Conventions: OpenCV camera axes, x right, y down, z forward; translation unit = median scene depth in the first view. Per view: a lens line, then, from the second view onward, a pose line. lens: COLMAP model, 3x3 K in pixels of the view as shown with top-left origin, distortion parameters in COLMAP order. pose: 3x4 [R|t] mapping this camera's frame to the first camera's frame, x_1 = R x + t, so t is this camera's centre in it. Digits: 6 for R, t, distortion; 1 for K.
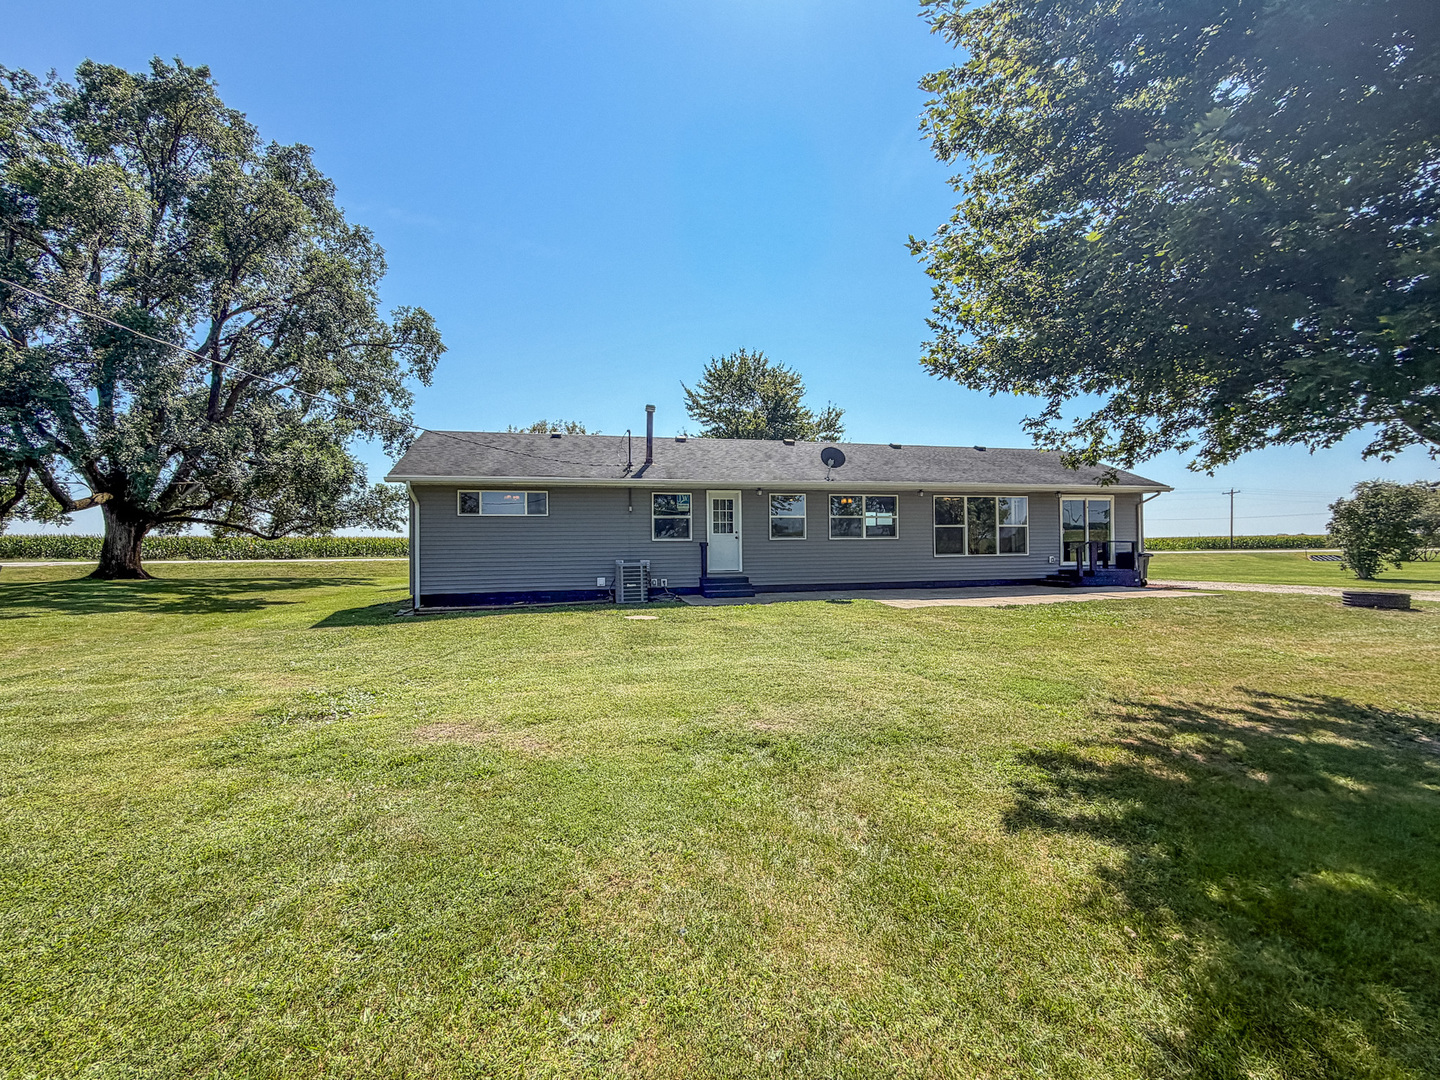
lens RADIAL K [[629.2, 0, 715.2], [0, 629.2, 543.3], [0, 0, 1]] dist [-0.000769, -0.000074]
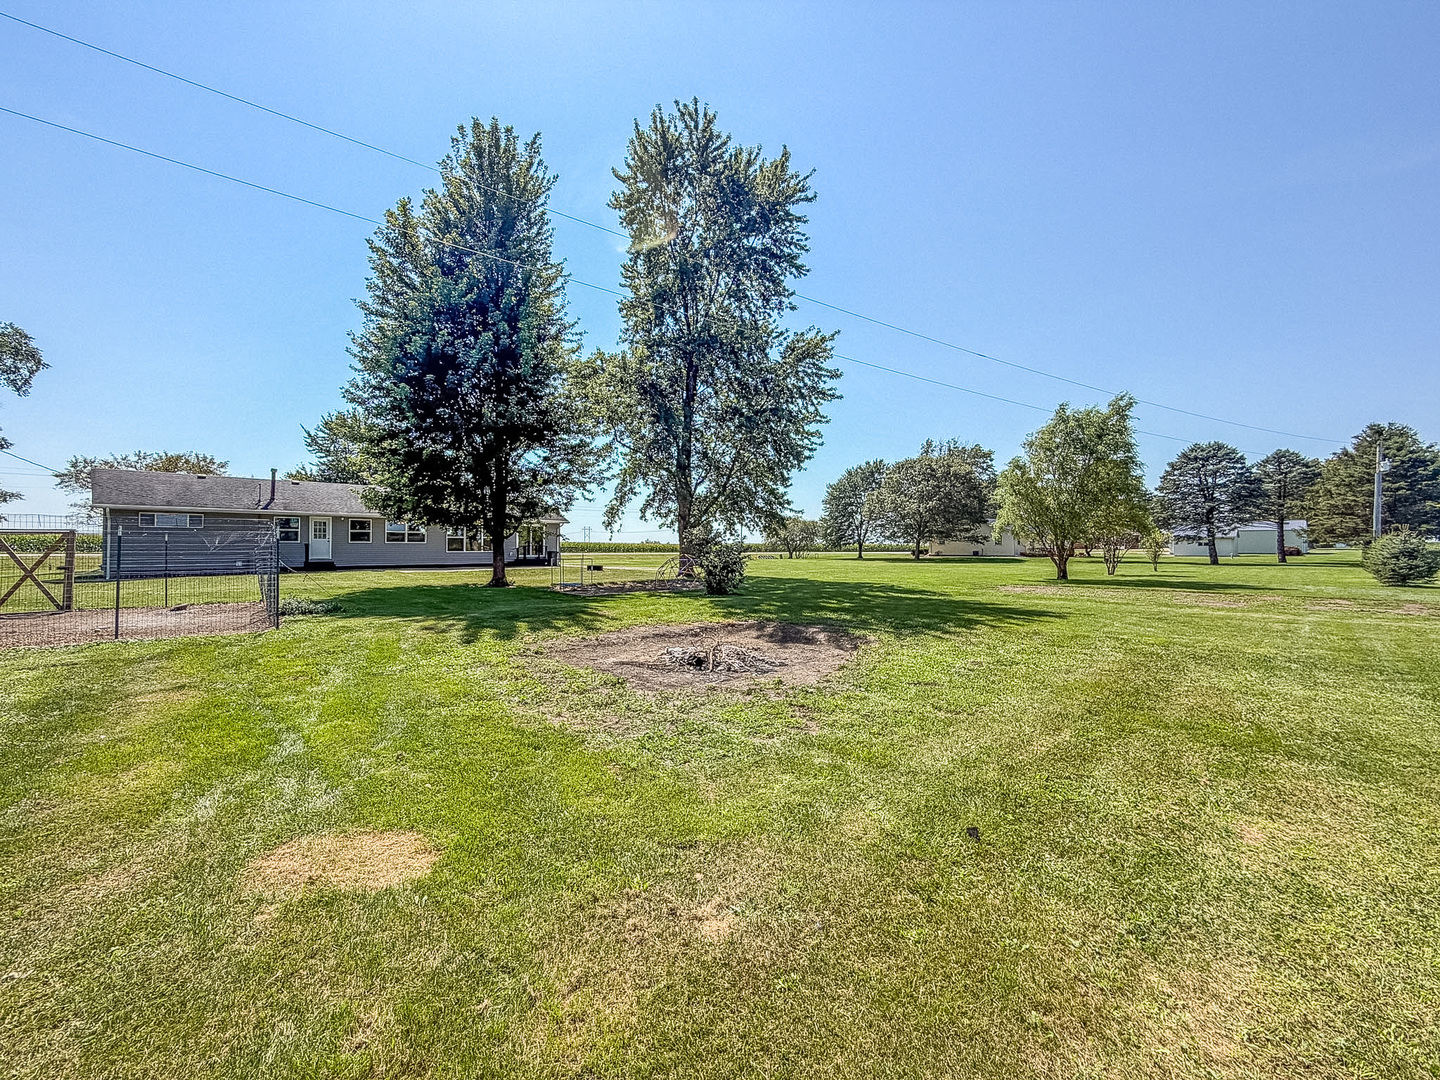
lens RADIAL K [[624.2, 0, 716.0], [0, 624.2, 548.9], [0, 0, 1]] dist [0.024908, 0.000004]
pose [[0.873007, 0.012595, 0.487545, 0.133518], [-0.018634, 0.999798, 0.007539, -0.022557], [-0.487351, -0.015666, 0.873065, -1.305707]]
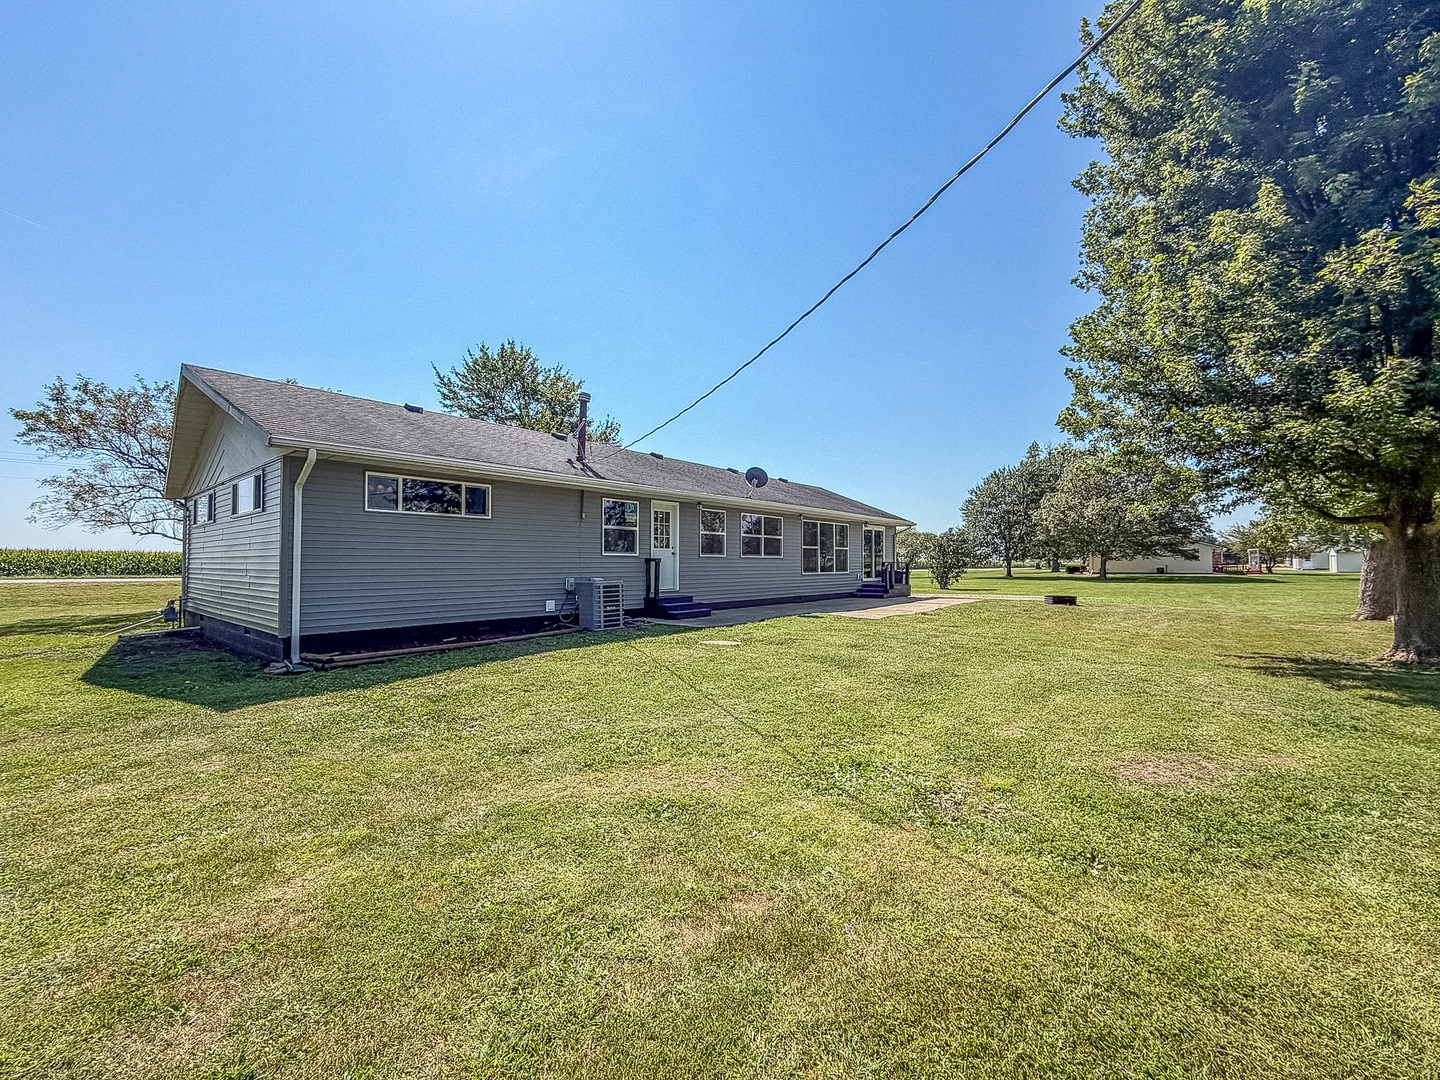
lens RADIAL K [[623.4, 0, 716.3], [0, 623.4, 536.3], [0, 0, 1]] dist [0.020082, -0.000300]
pose [[0.803229, 0.036263, 0.594565, -0.469321], [-0.012952, 0.998972, -0.043430, 0.004931], [-0.595529, 0.027184, 0.802874, 0.228043]]
